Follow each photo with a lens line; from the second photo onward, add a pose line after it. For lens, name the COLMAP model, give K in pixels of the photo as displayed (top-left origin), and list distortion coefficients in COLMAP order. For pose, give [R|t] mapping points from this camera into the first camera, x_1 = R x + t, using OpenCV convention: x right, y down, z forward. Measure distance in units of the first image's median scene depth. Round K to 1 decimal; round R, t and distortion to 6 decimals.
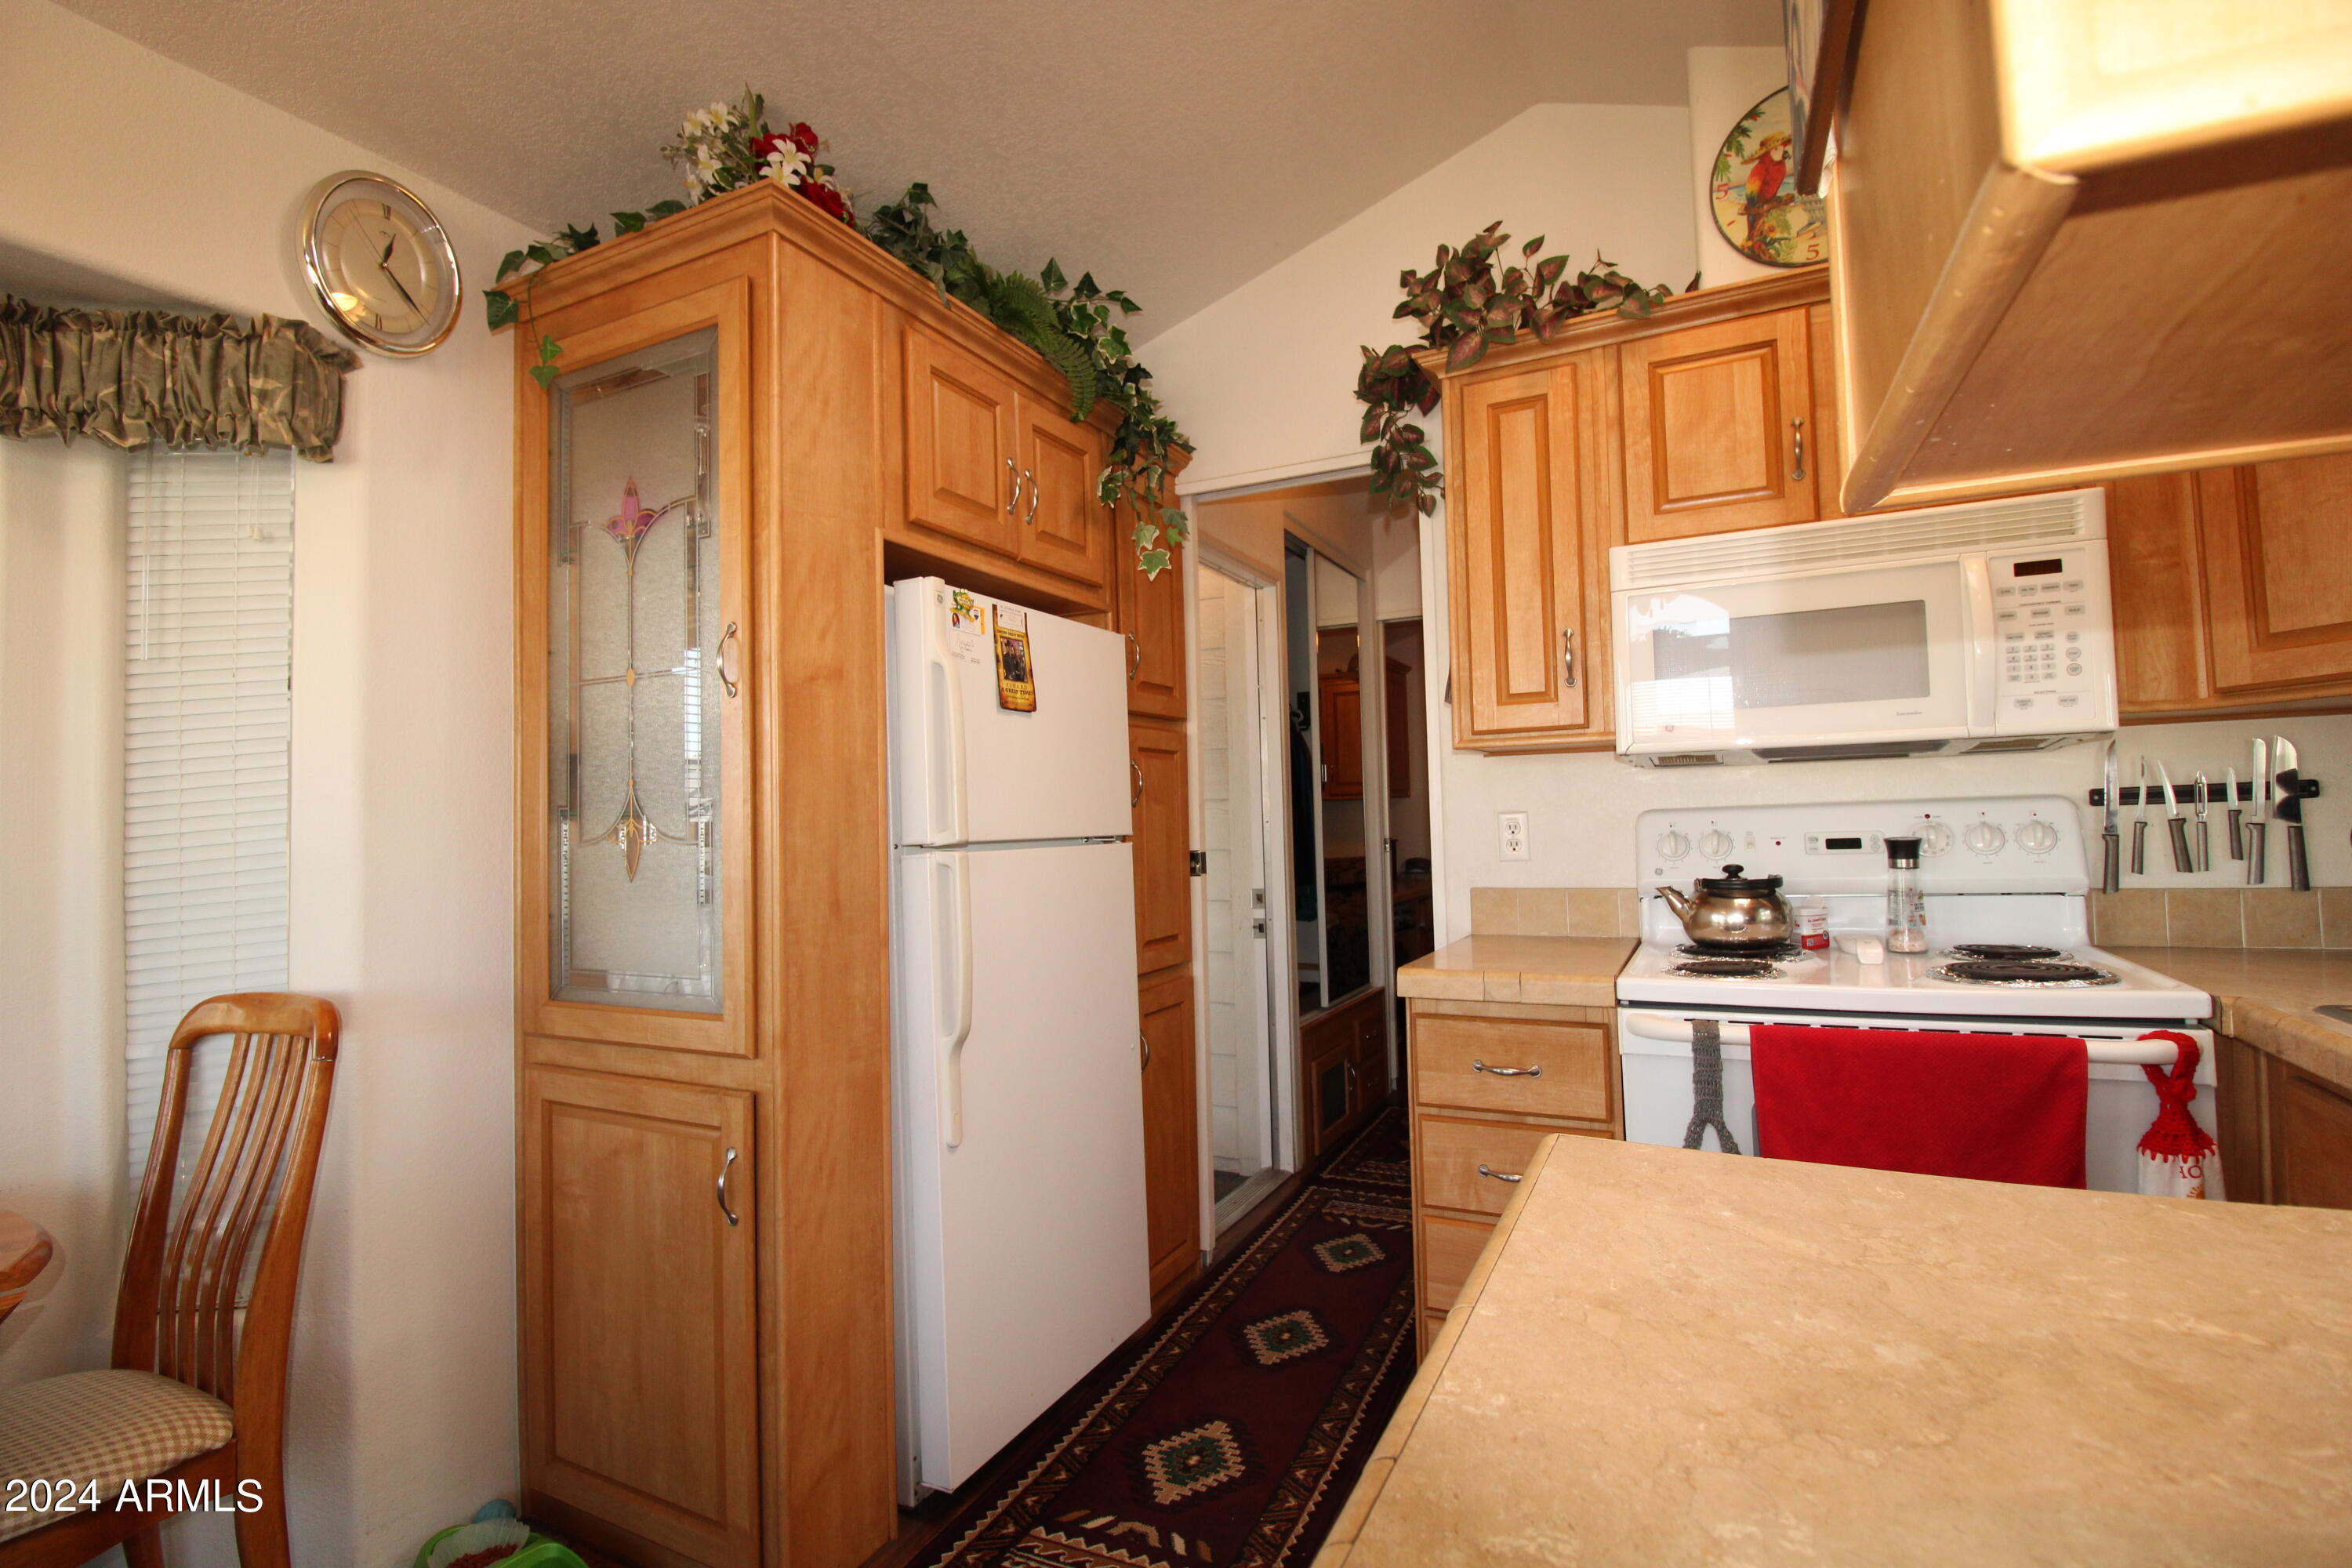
lens RADIAL K [[1083.9, 0, 1187.9], [0, 1083.9, 785.0], [0, 0, 1]] dist [0.002066, -0.015469]
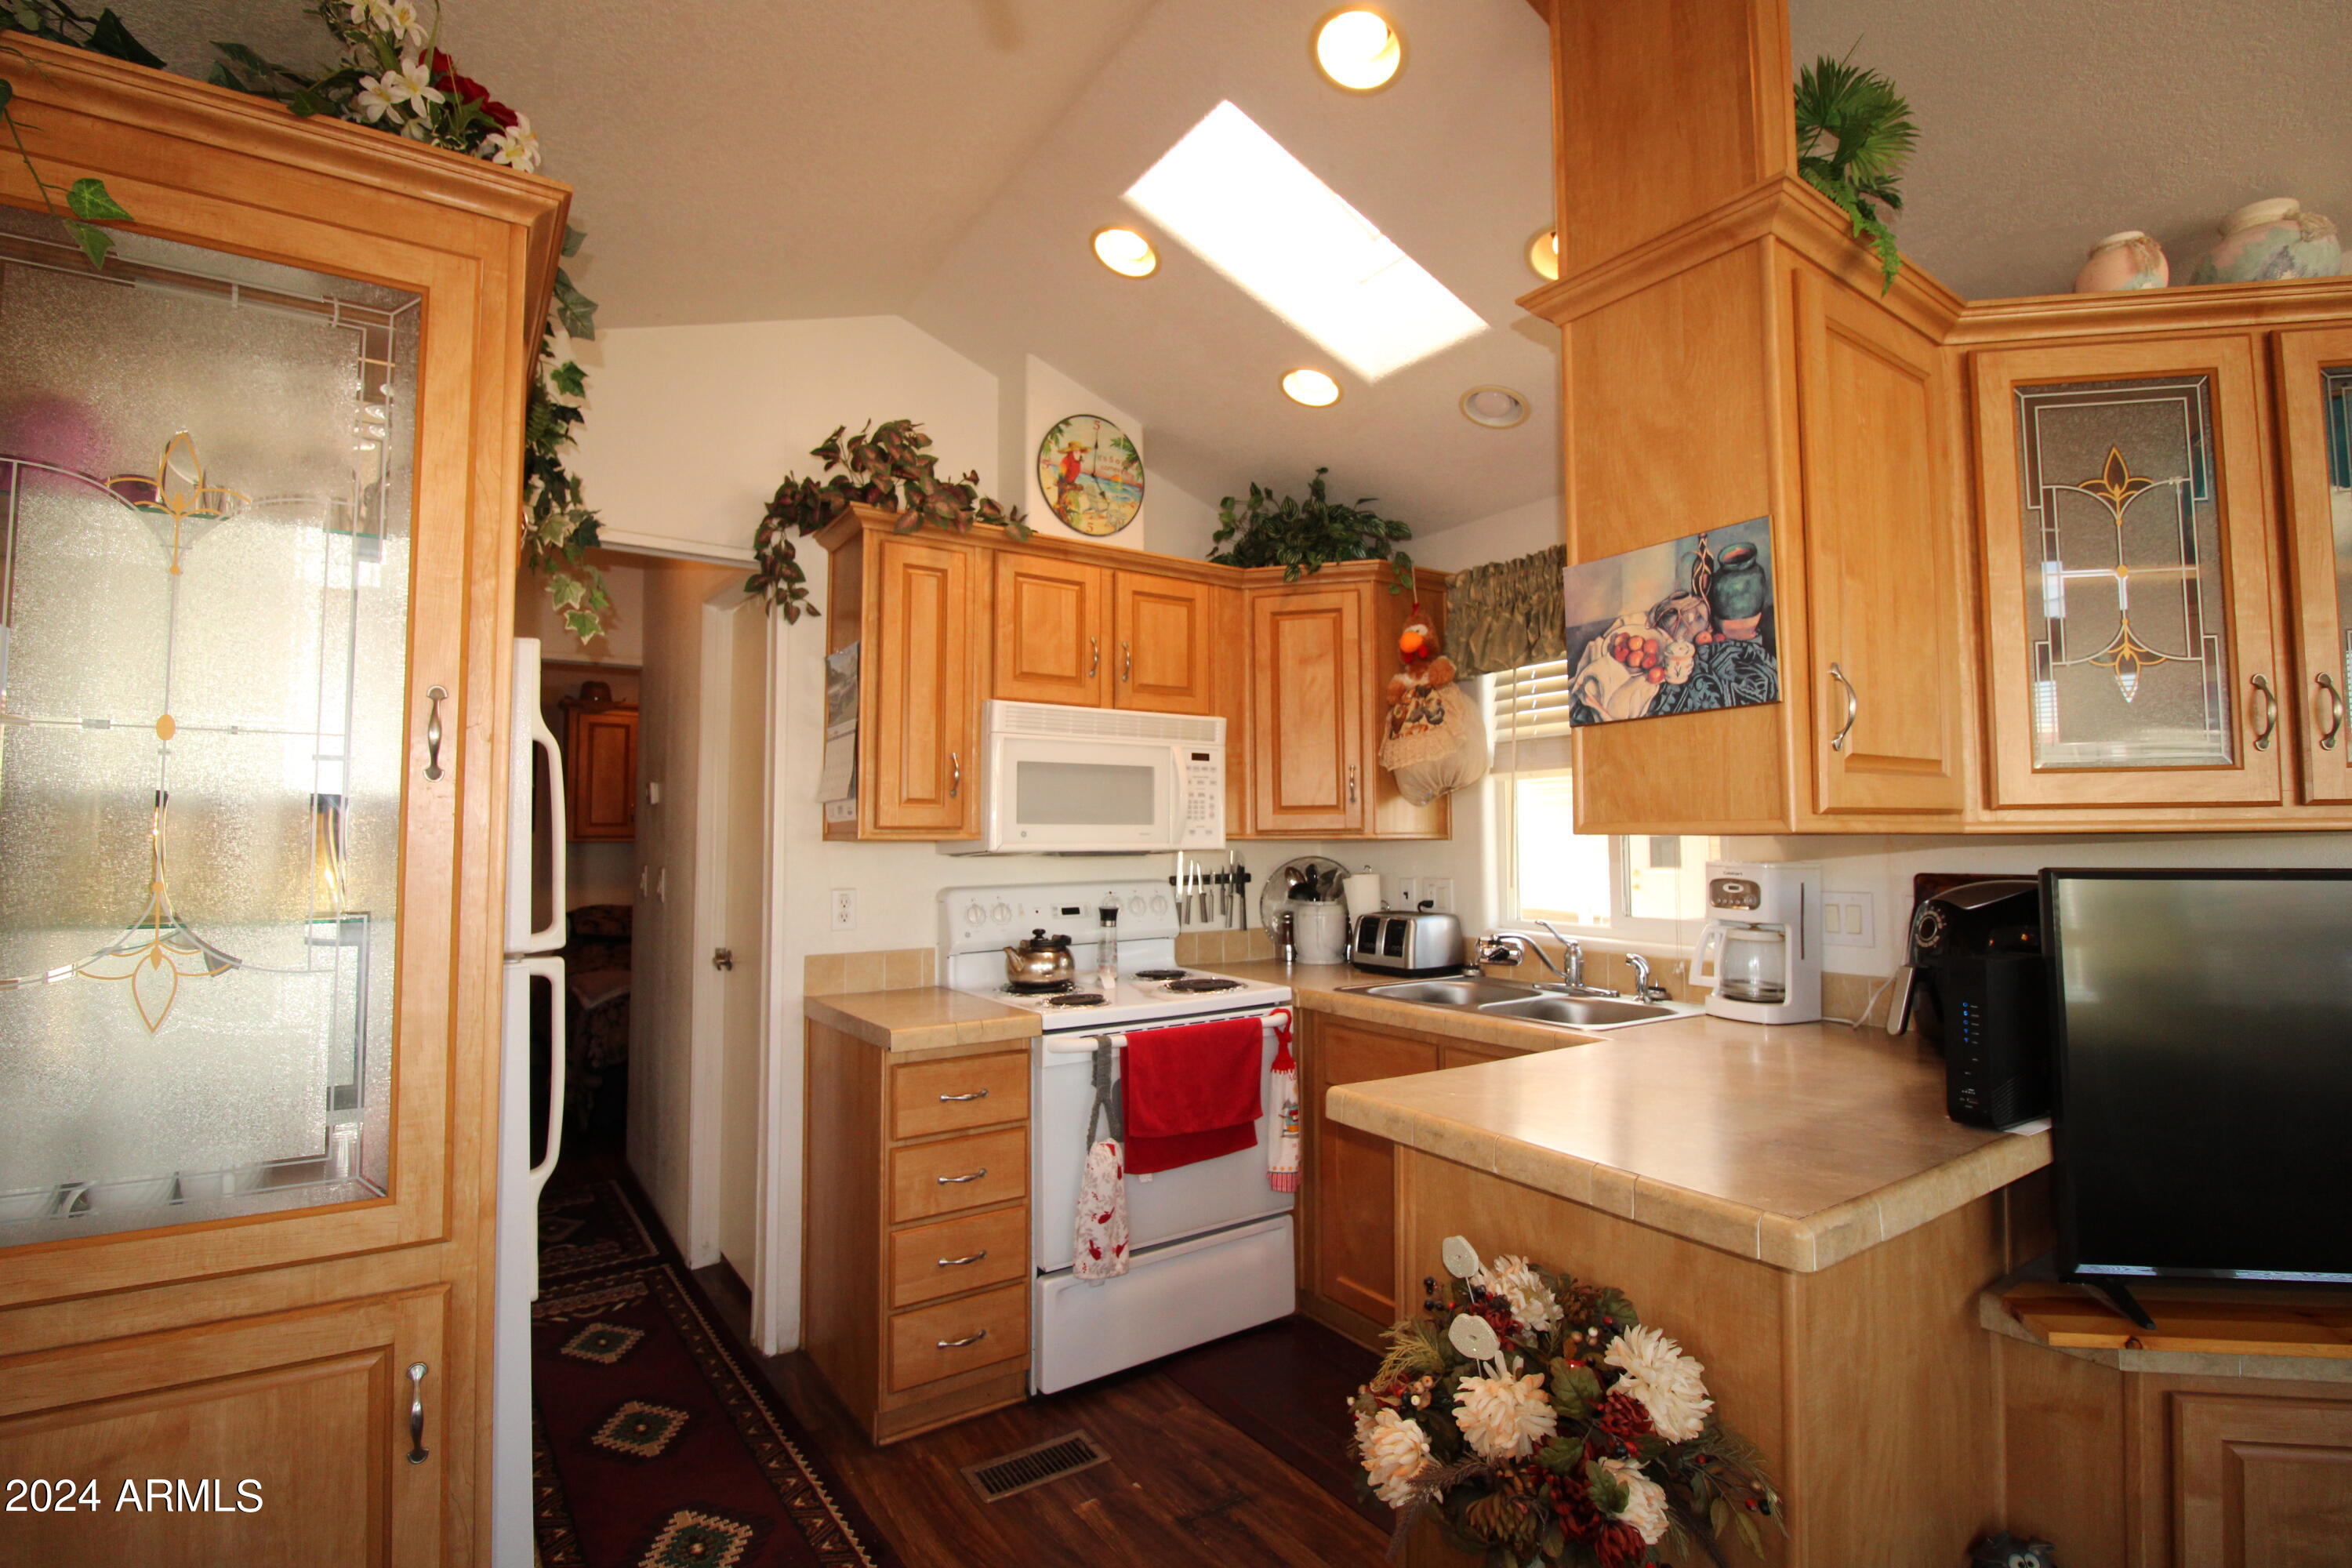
lens RADIAL K [[1083.9, 0, 1186.3], [0, 1083.9, 782.1], [0, 0, 1]] dist [-0.000921, -0.012517]
pose [[0.490277, 0.071916, 0.868594, -0.690981], [-0.042694, 0.997375, -0.058480, -0.047144], [-0.870520, -0.008412, 0.492061, 0.118178]]
